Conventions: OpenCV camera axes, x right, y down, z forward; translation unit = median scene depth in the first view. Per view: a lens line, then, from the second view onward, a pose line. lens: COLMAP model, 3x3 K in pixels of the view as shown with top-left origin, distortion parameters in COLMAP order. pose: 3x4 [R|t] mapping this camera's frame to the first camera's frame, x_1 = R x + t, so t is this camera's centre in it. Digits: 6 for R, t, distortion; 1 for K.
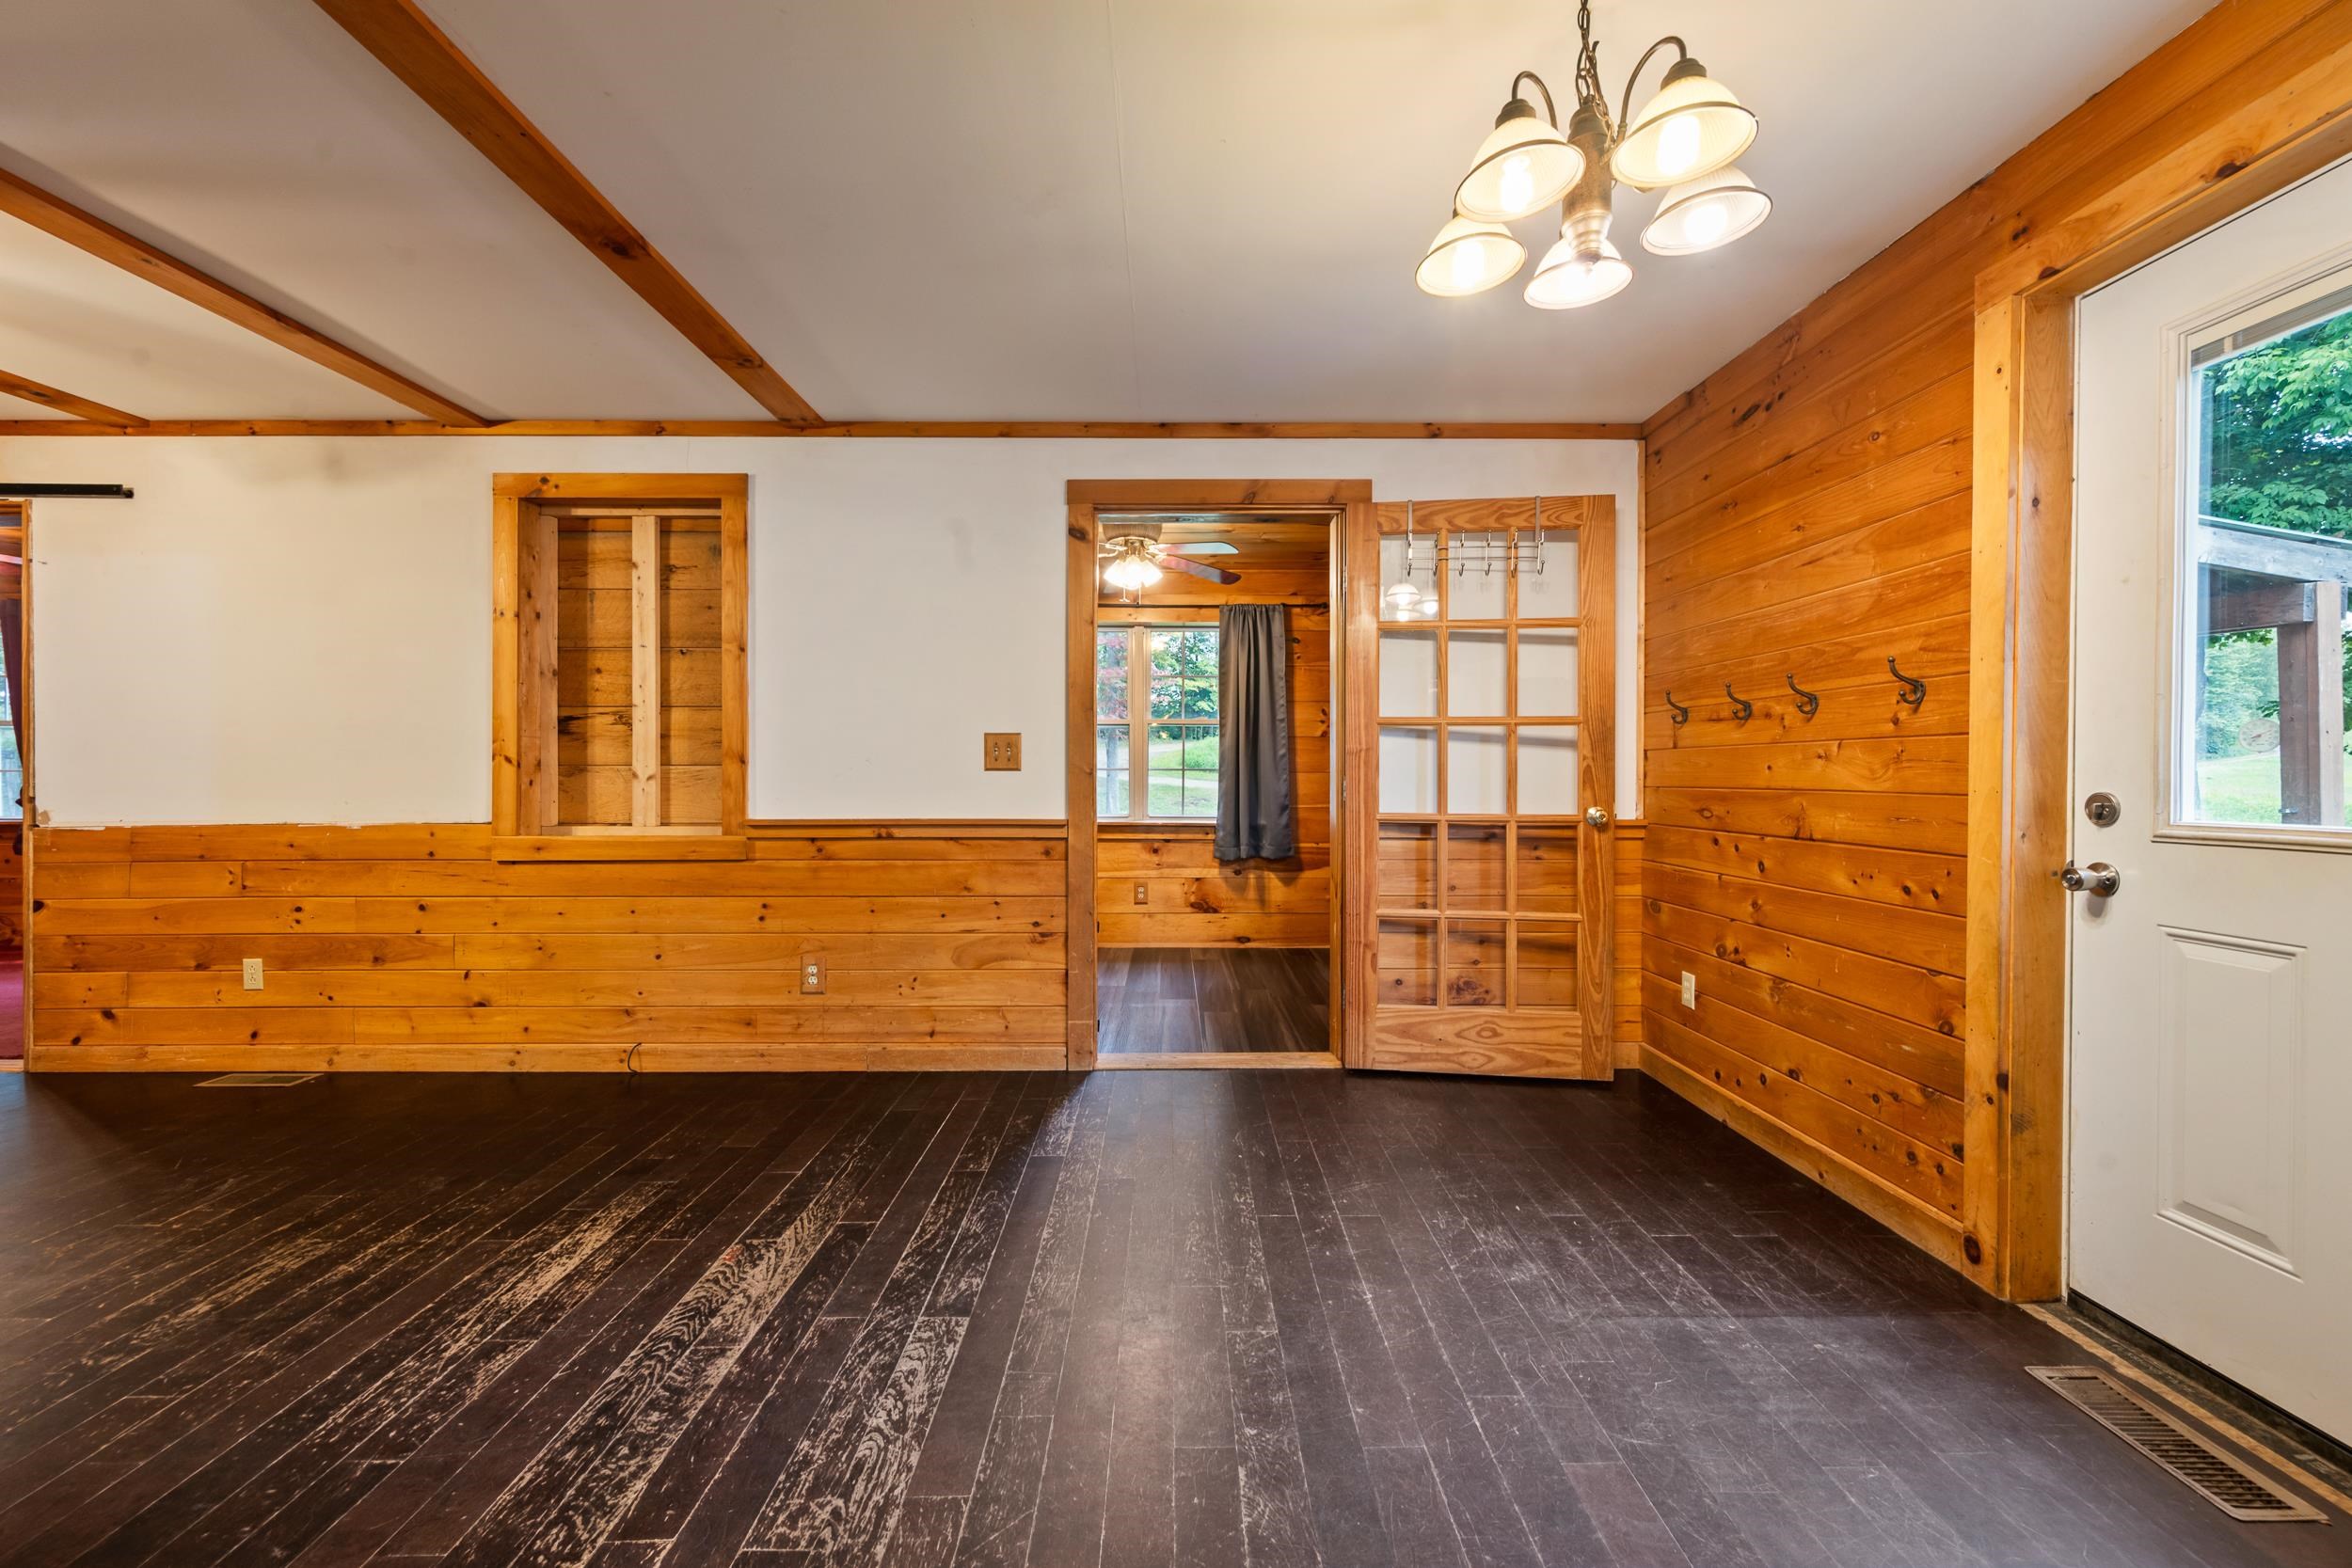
lens RADIAL K [[920.6, 0, 1176.0], [0, 920.6, 784.0], [0, 0, 1]] dist [0.001393, -0.000094]
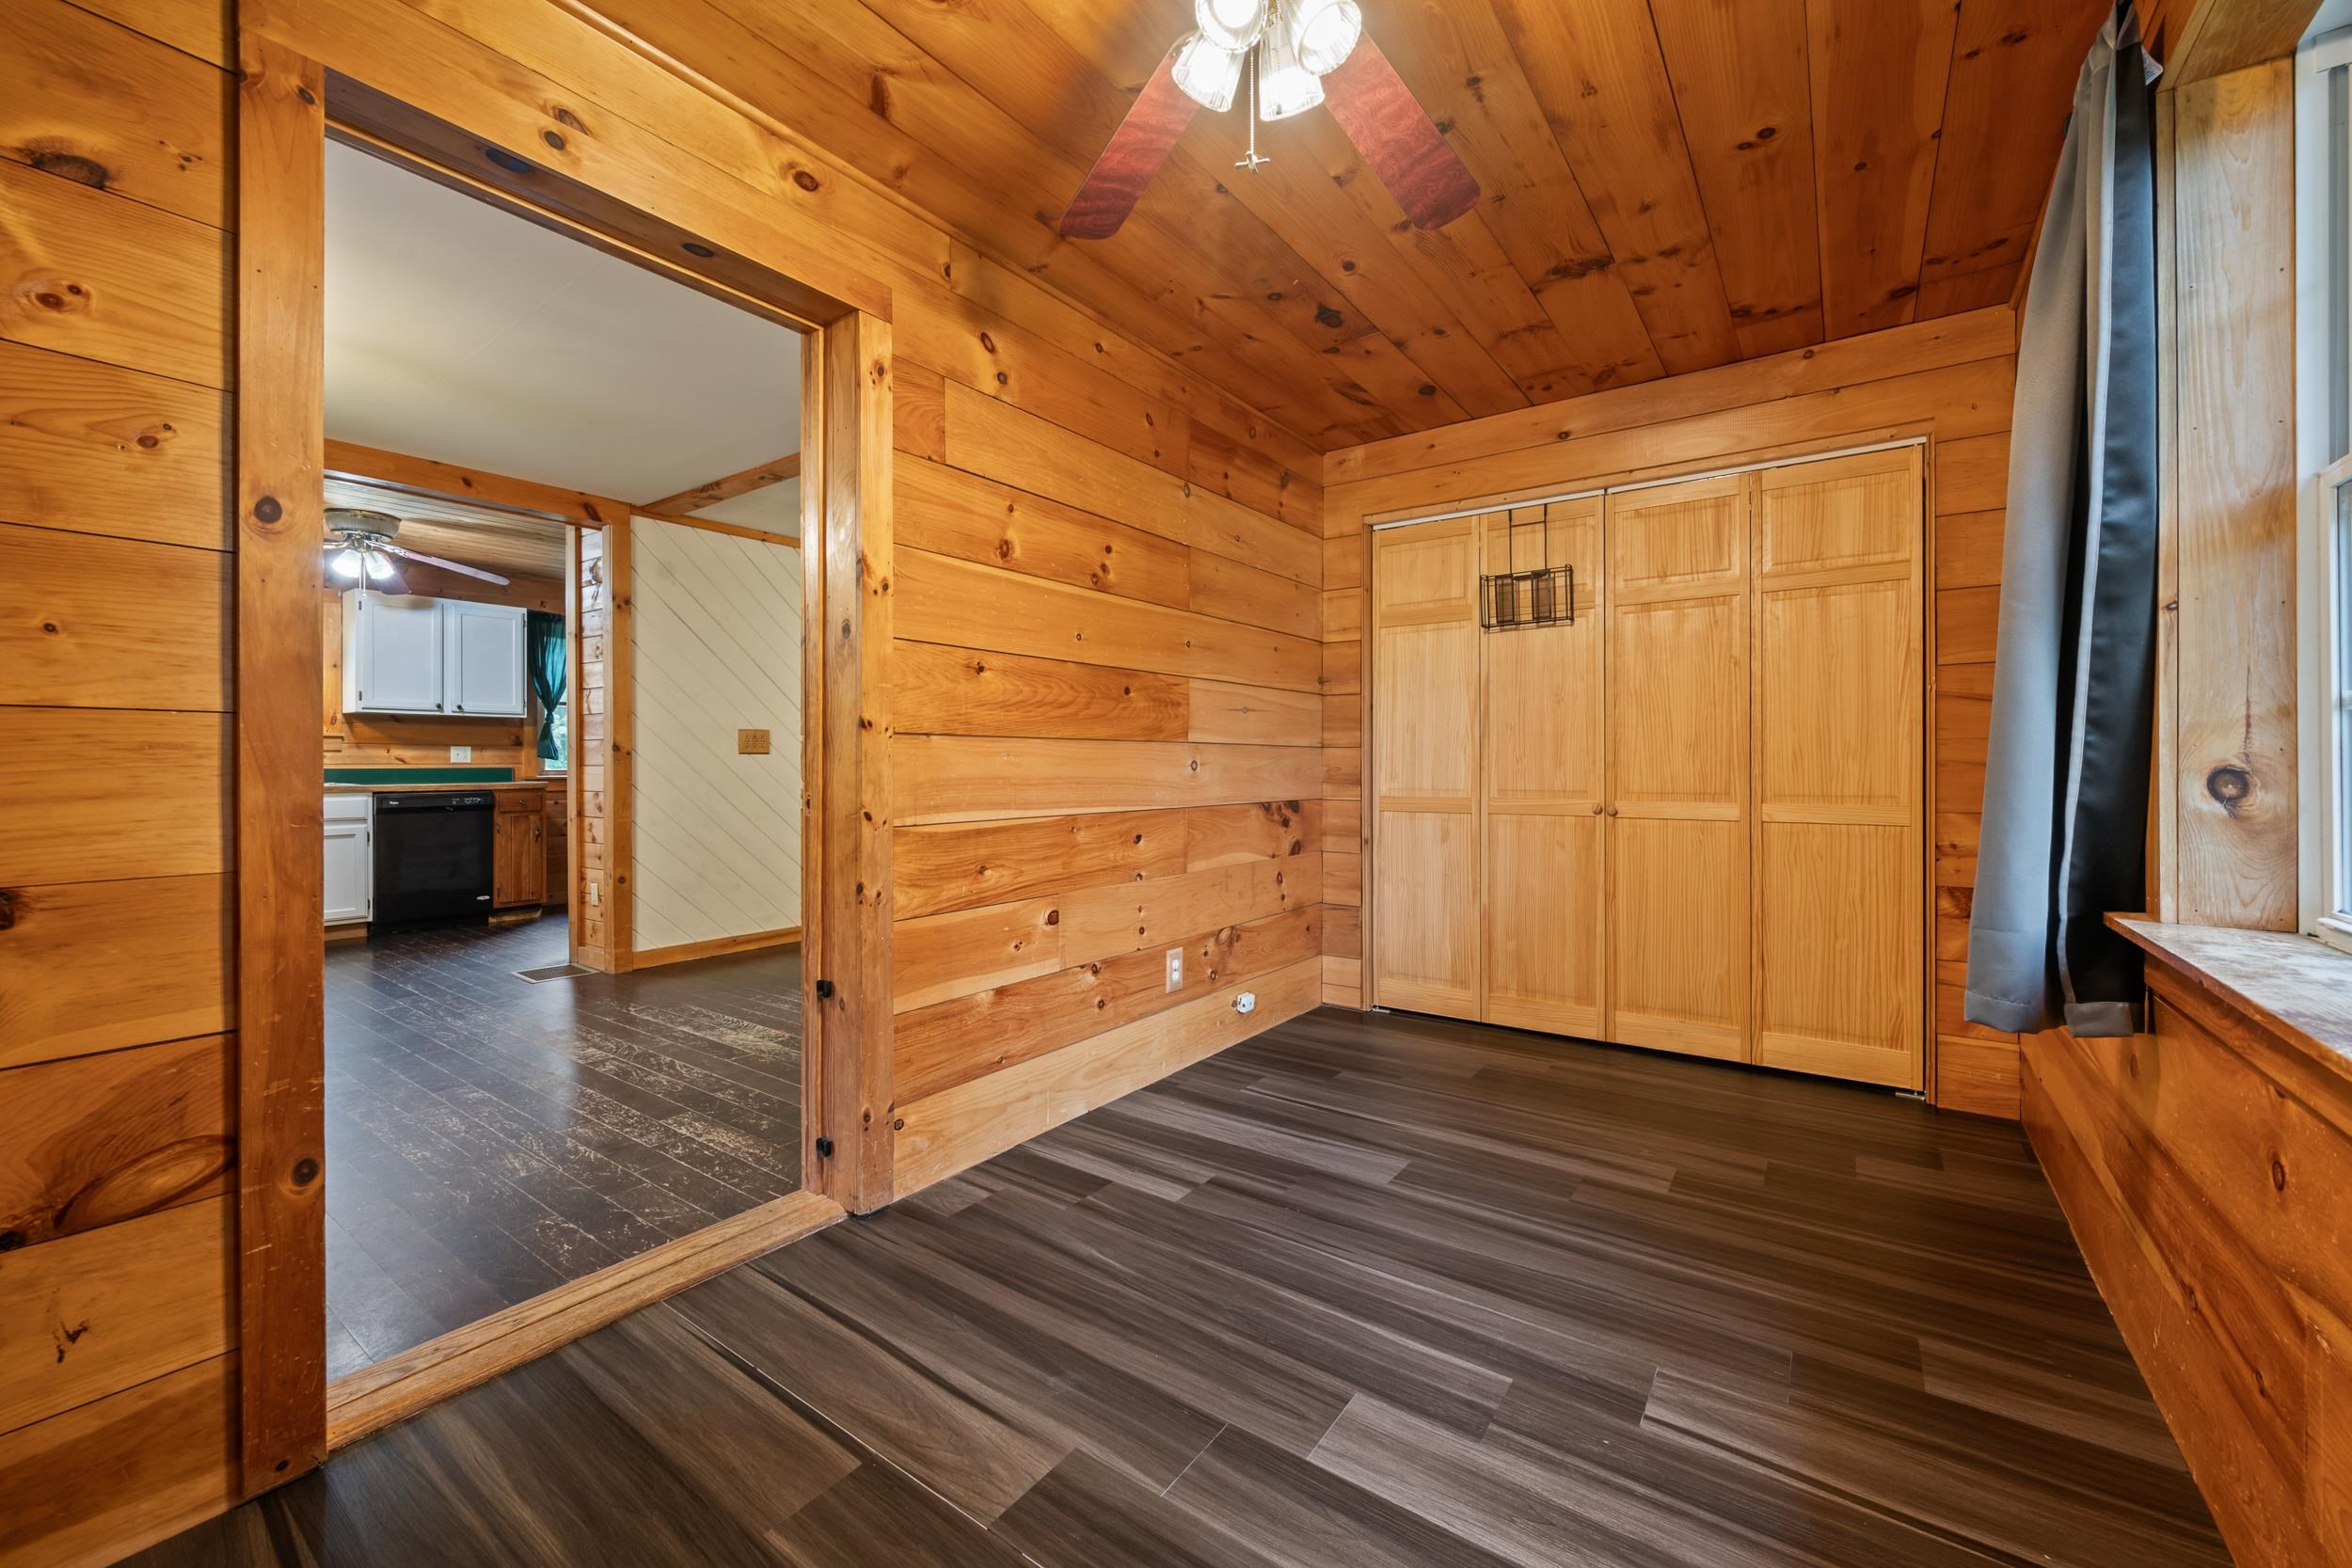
lens RADIAL K [[927.6, 0, 1181.1], [0, 927.6, 760.4], [0, 0, 1]] dist [-0.001362, -0.000045]
pose [[-0.588509, -0.000755, -0.808490, 0.352299], [-0.006266, 0.999974, 0.003628, -0.003558], [0.808466, 0.007201, -0.588499, 1.972708]]
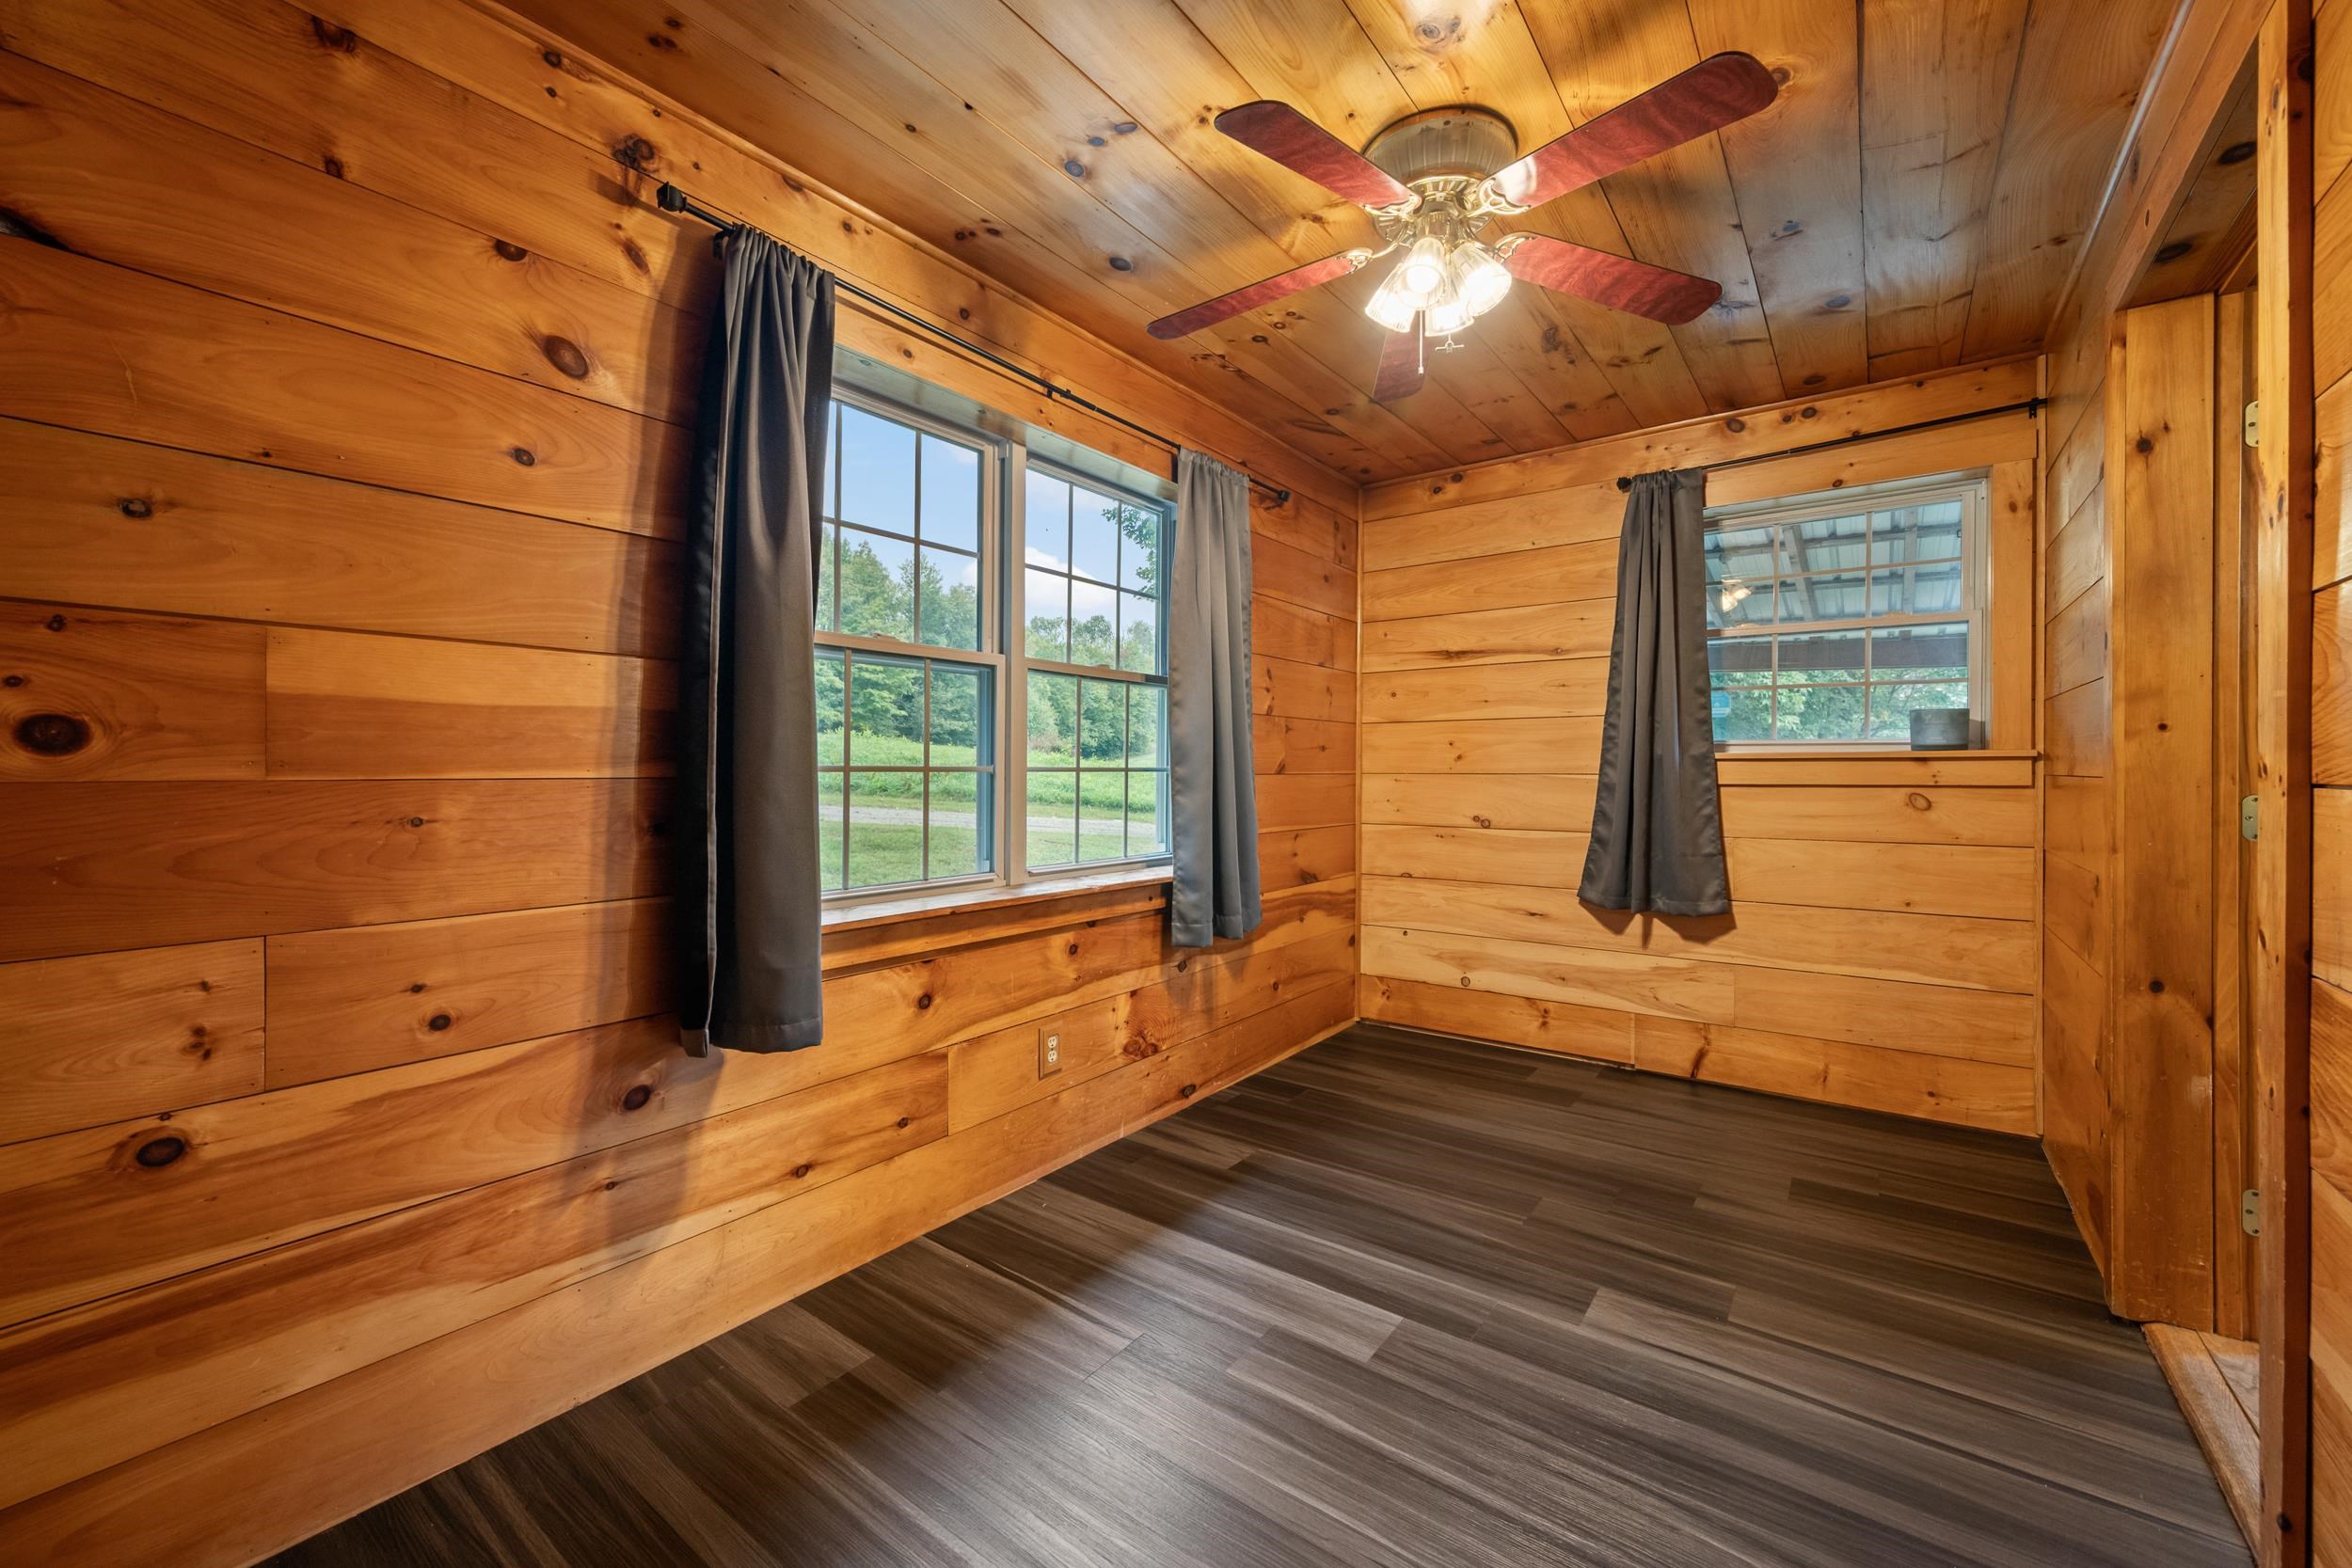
lens RADIAL K [[924.4, 0, 1178.1], [0, 924.4, 762.4], [0, 0, 1]] dist [-0.000911, -0.000325]
pose [[0.606880, 0.005793, 0.794773, -0.746549], [0.004142, 0.999937, -0.010451, -0.029172], [-0.794783, 0.009634, 0.606817, 1.446007]]
